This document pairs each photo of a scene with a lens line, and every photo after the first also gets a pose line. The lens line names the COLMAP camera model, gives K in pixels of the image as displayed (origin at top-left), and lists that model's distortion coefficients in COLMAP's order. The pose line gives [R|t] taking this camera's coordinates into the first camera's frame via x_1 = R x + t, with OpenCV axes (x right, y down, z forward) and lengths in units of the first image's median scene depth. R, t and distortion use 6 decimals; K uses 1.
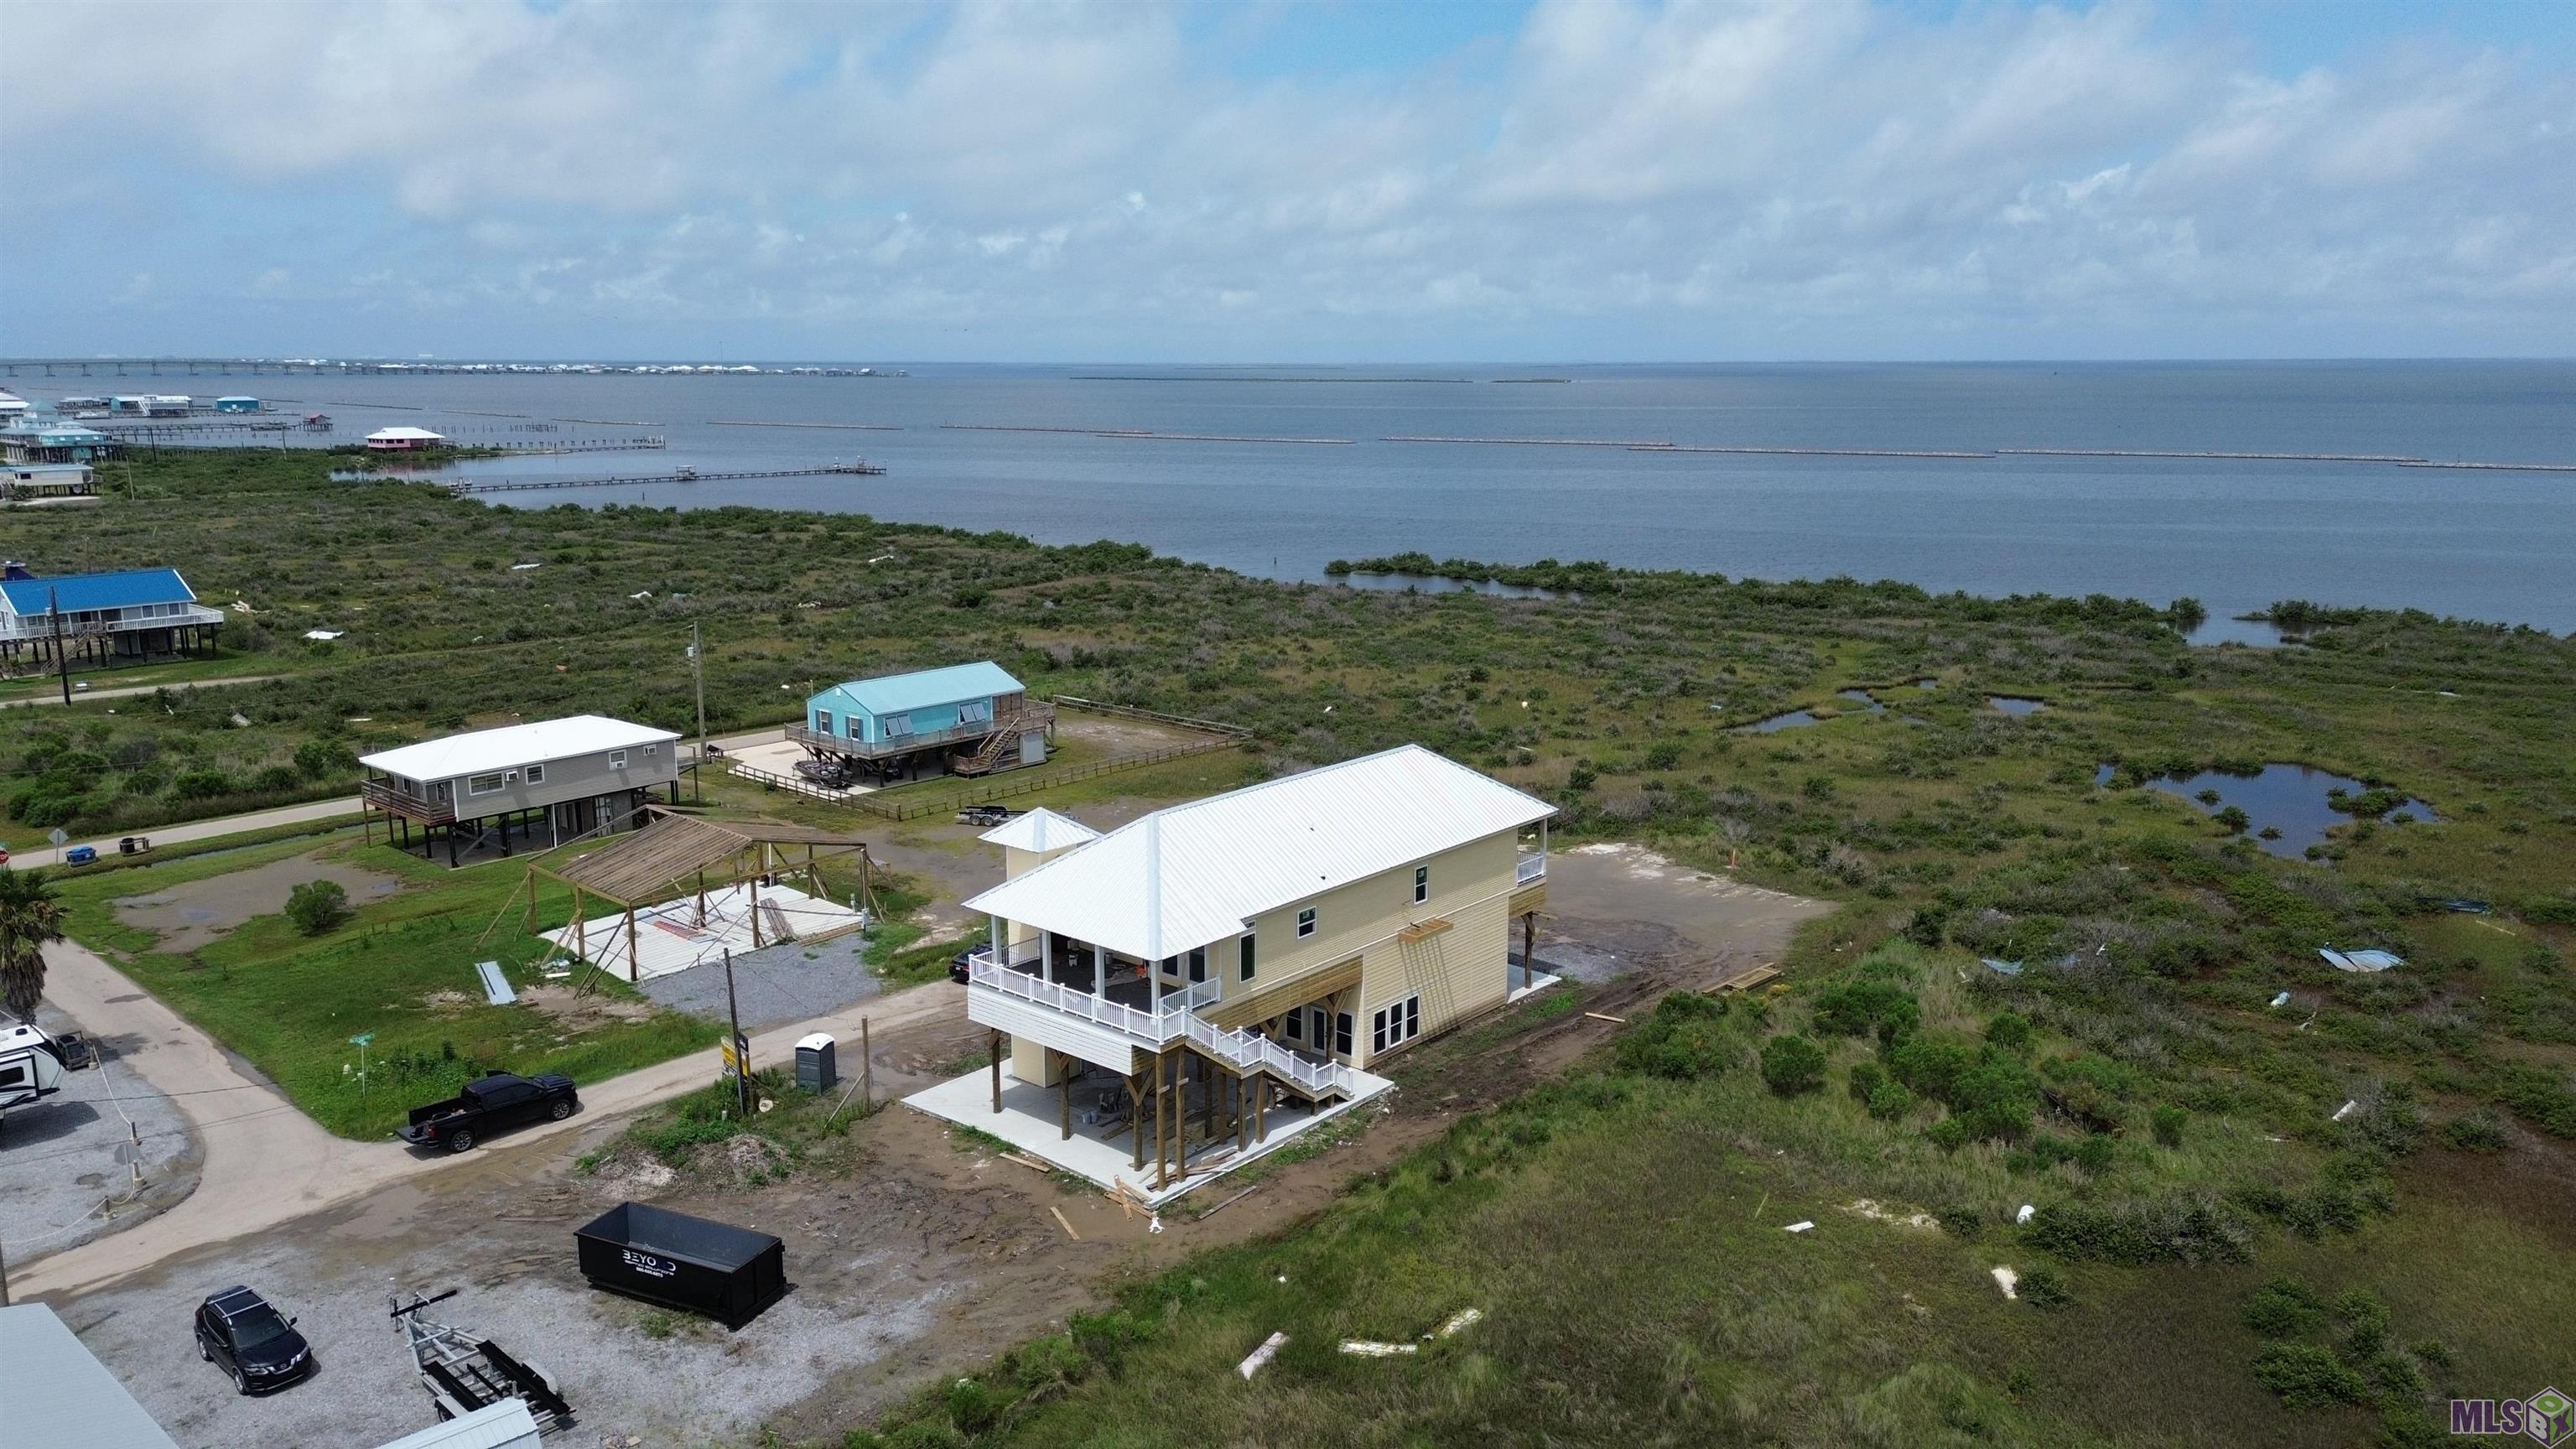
lens RADIAL K [[1811.6, 0, 1288.0], [0, 1811.6, 724.5], [0, 0, 1]] dist [0.055464, -0.004419]
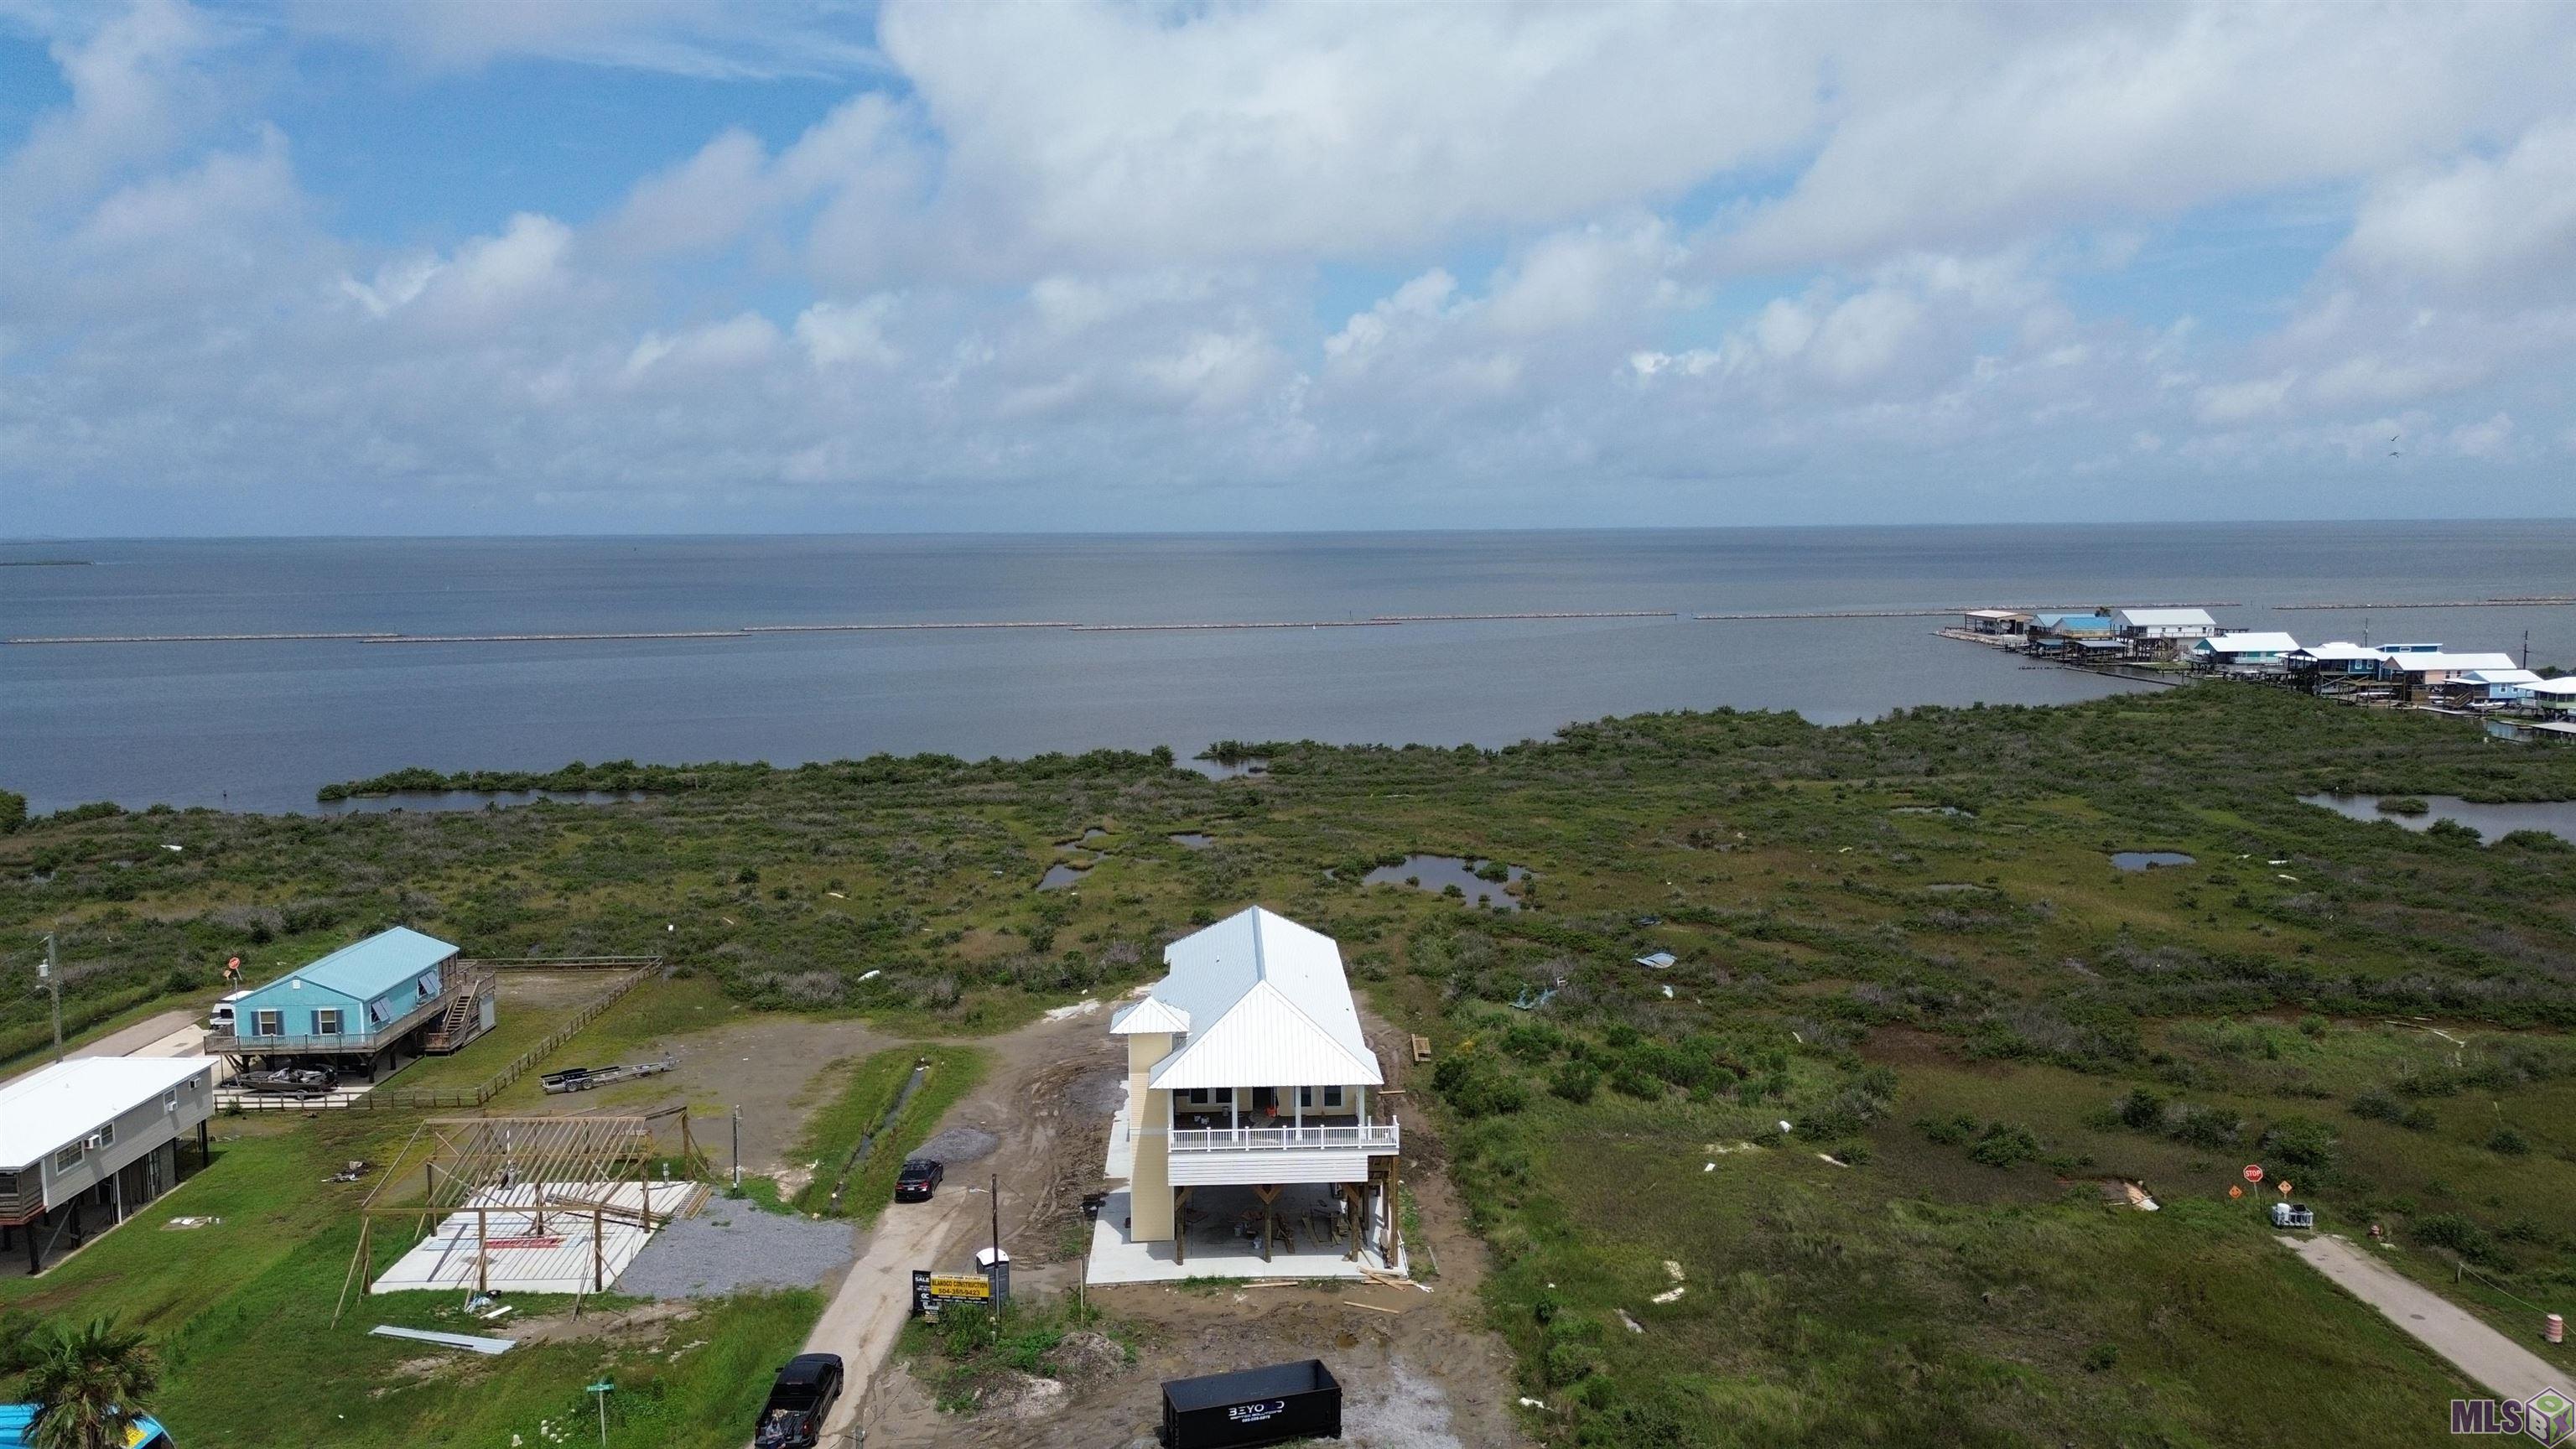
lens RADIAL K [[1811.6, 0, 1288.0], [0, 1811.6, 724.5], [0, 0, 1]] dist [0.055464, -0.004419]
pose [[0.735419, -0.078743, 0.673022, -0.819529], [0.140589, 0.989343, -0.037872, -0.069192], [-0.662868, 0.122472, 0.738652, 0.055728]]
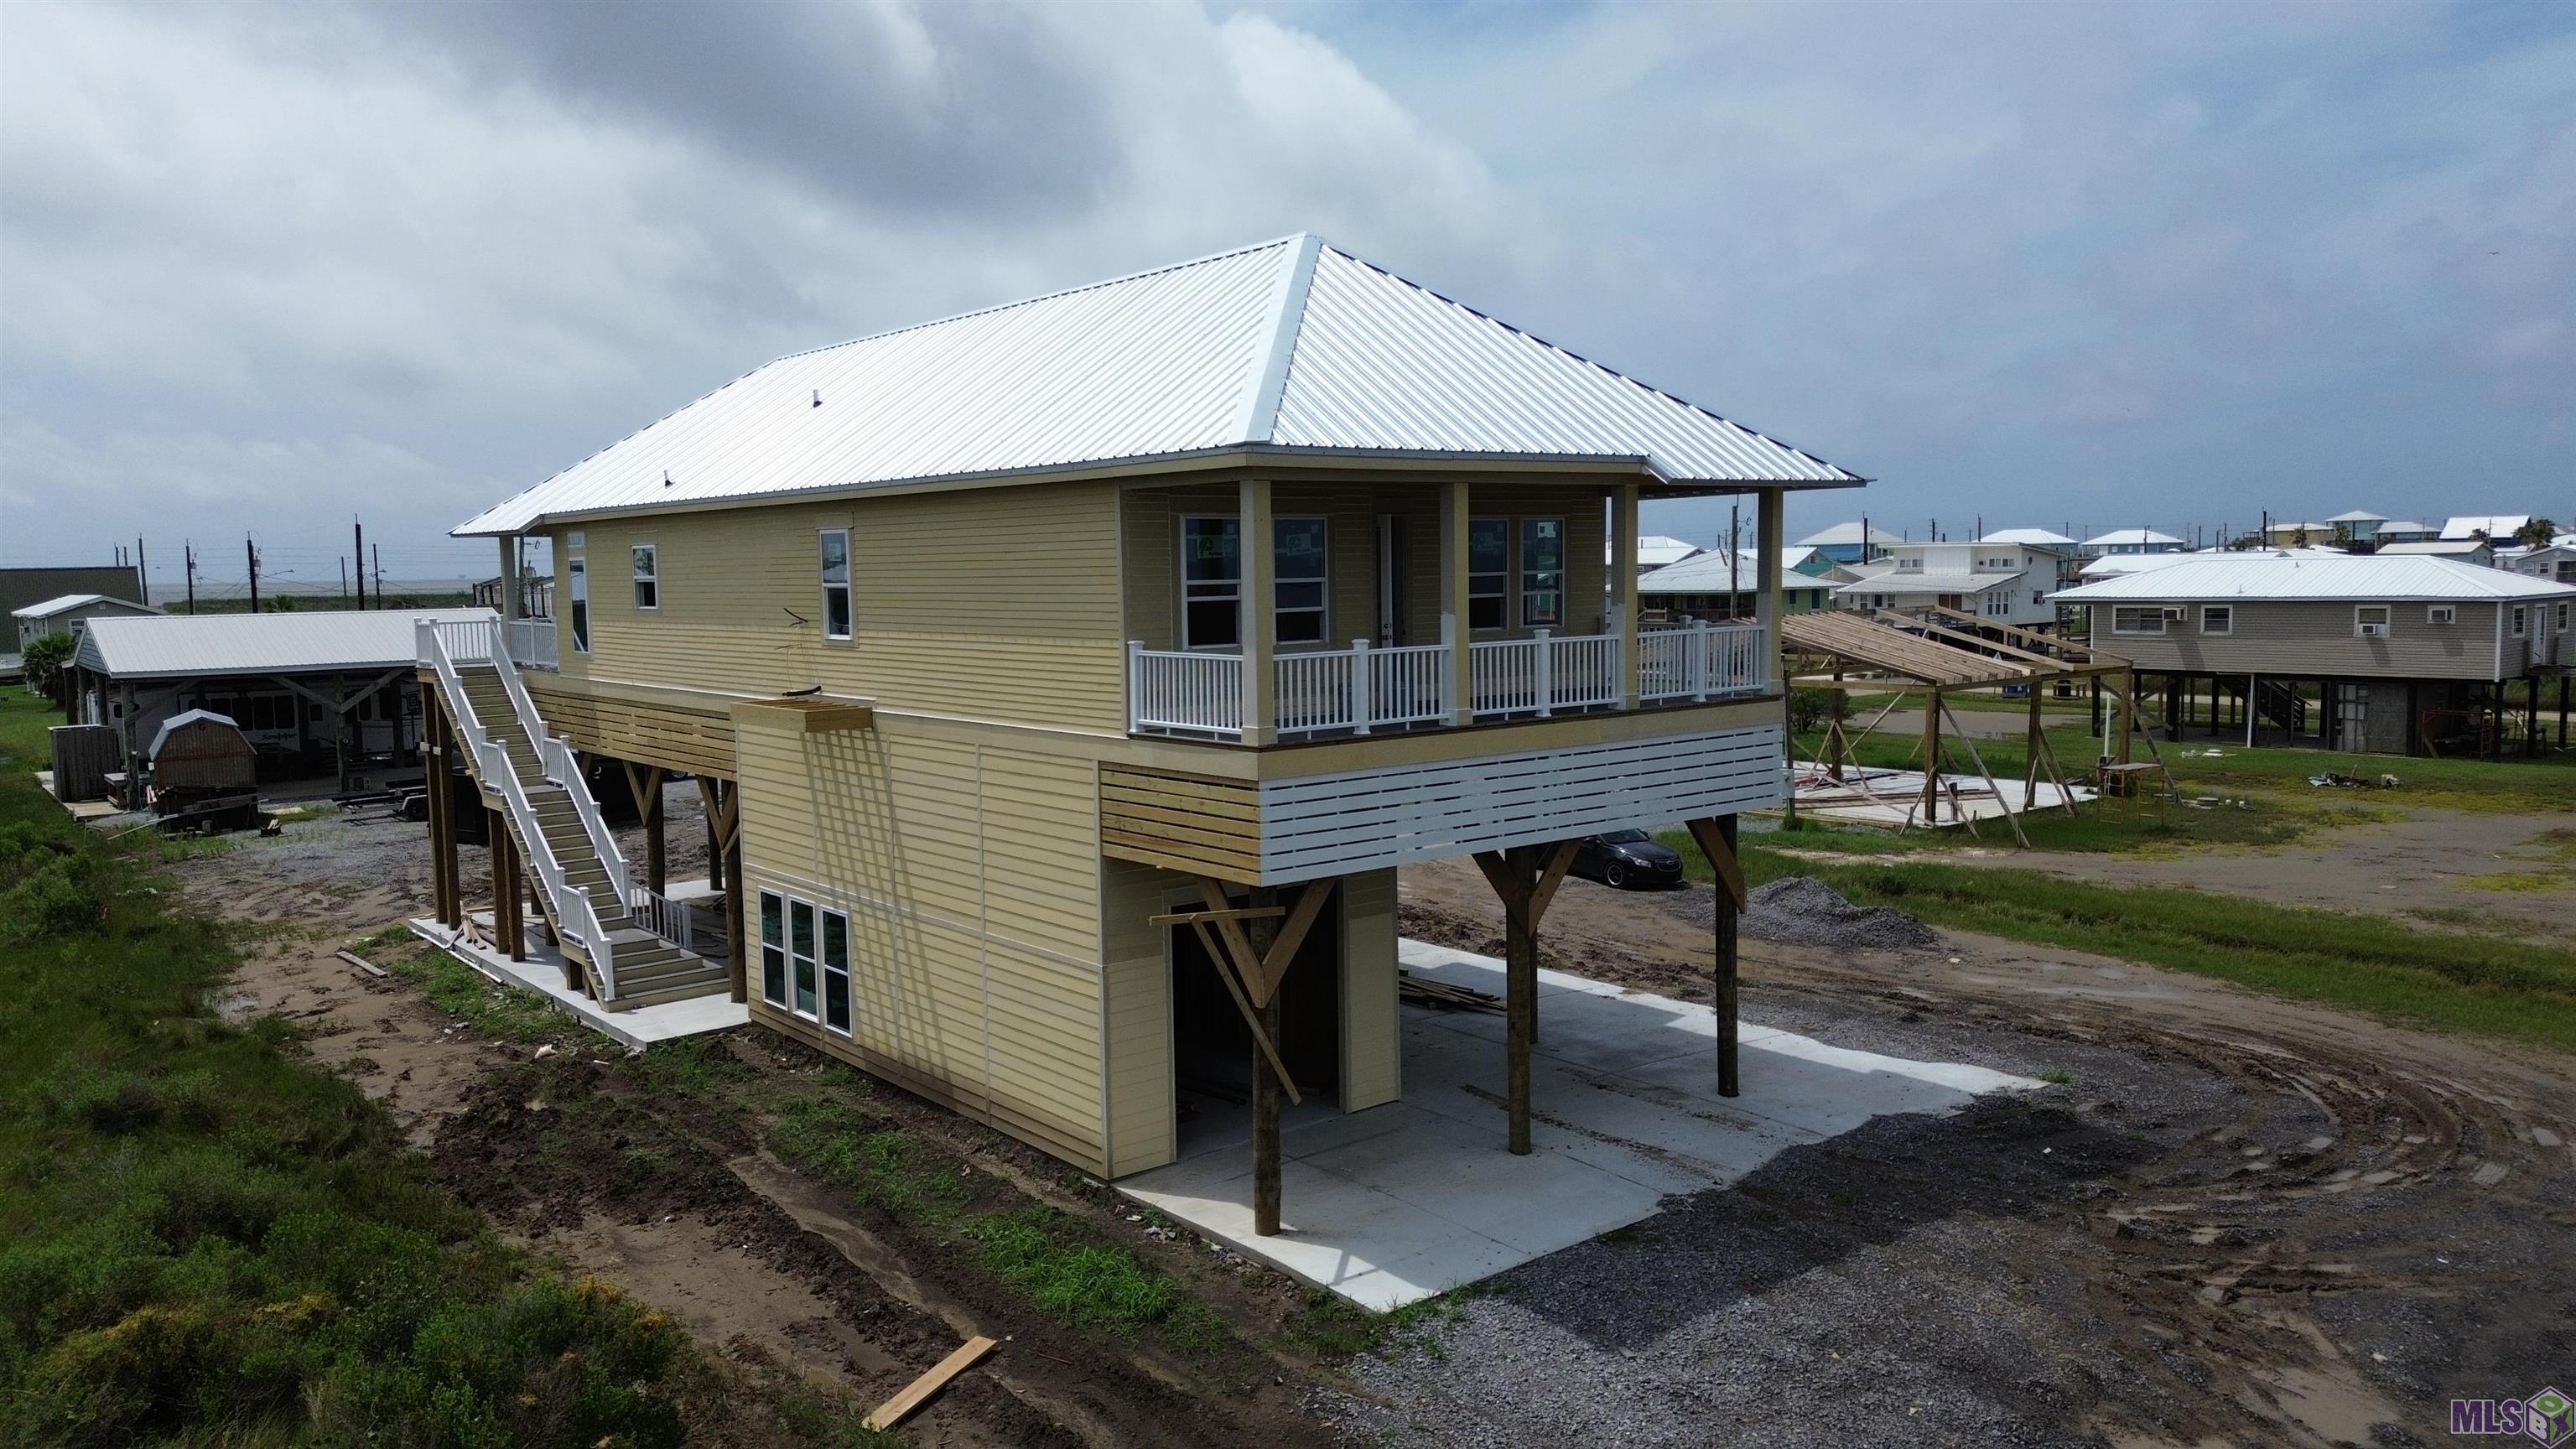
lens RADIAL K [[1850.9, 0, 1288.0], [0, 1850.9, 724.5], [0, 0, 1]] dist [0.076958, -0.041943]
pose [[-0.181235, 0.089429, -0.979365, 0.412711], [-0.174227, 0.977185, 0.121471, 0.058539], [0.967884, 0.192646, -0.161519, 1.172462]]
